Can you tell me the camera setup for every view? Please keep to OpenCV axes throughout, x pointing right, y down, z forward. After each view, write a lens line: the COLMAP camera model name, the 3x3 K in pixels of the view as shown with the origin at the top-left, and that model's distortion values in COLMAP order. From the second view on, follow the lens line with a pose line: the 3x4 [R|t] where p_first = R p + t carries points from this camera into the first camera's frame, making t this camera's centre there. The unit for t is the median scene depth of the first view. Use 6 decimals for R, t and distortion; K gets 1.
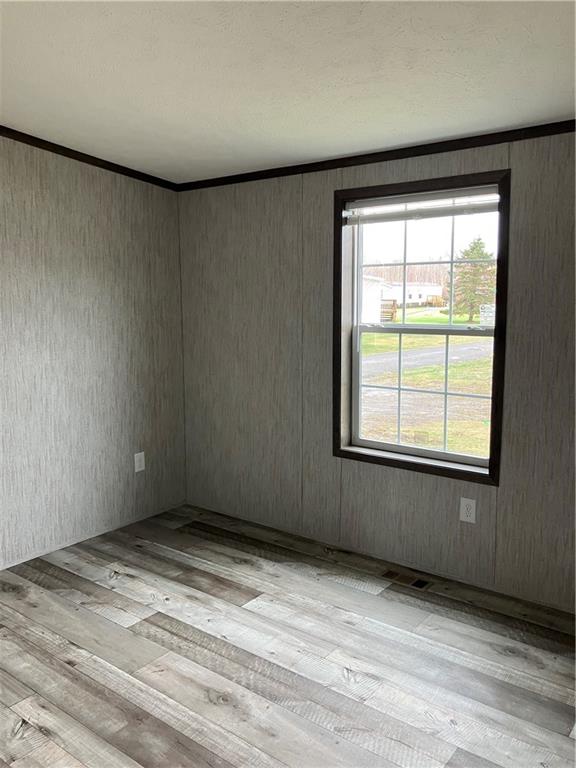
lens RADIAL K [[639.3, 0, 287.7], [0, 639.3, 380.9], [0, 0, 1]] dist [0.049476, -0.007400]
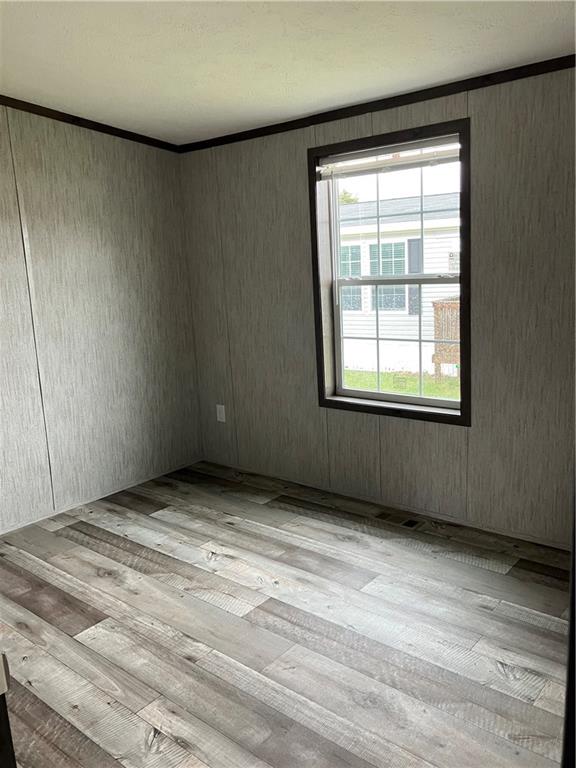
lens RADIAL K [[649.9, 0, 288.0], [0, 649.9, 384.0], [0, 0, 1]] dist [0.034087, -0.005604]
pose [[0.997575, -0.040755, -0.056417, 0.124634], [0.044470, 0.996812, 0.066243, 0.013505], [0.053538, -0.068591, 0.996207, -0.095306]]
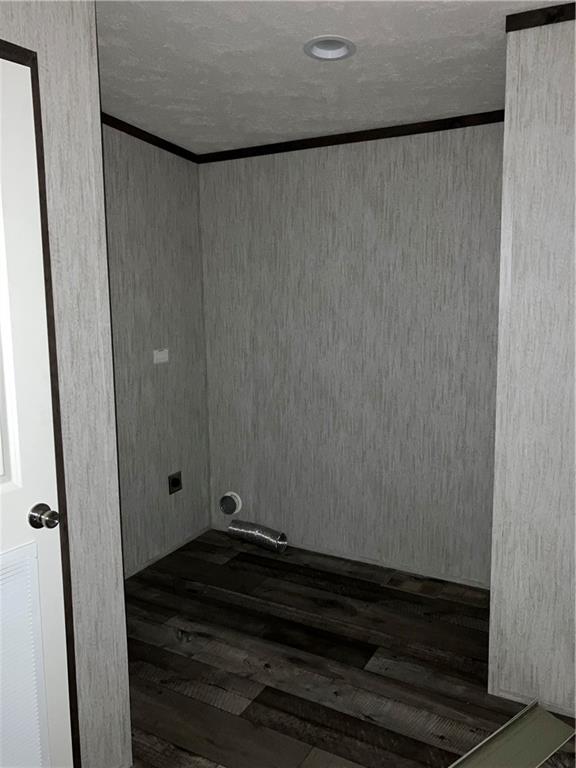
lens RADIAL K [[639.3, 0, 287.7], [0, 639.3, 380.9], [0, 0, 1]] dist [0.049476, -0.007400]
pose [[0.989093, -0.025865, 0.145004, -0.125132], [0.023830, 0.999592, 0.015751, -0.011964], [-0.145352, -0.012124, 0.989306, 0.097756]]
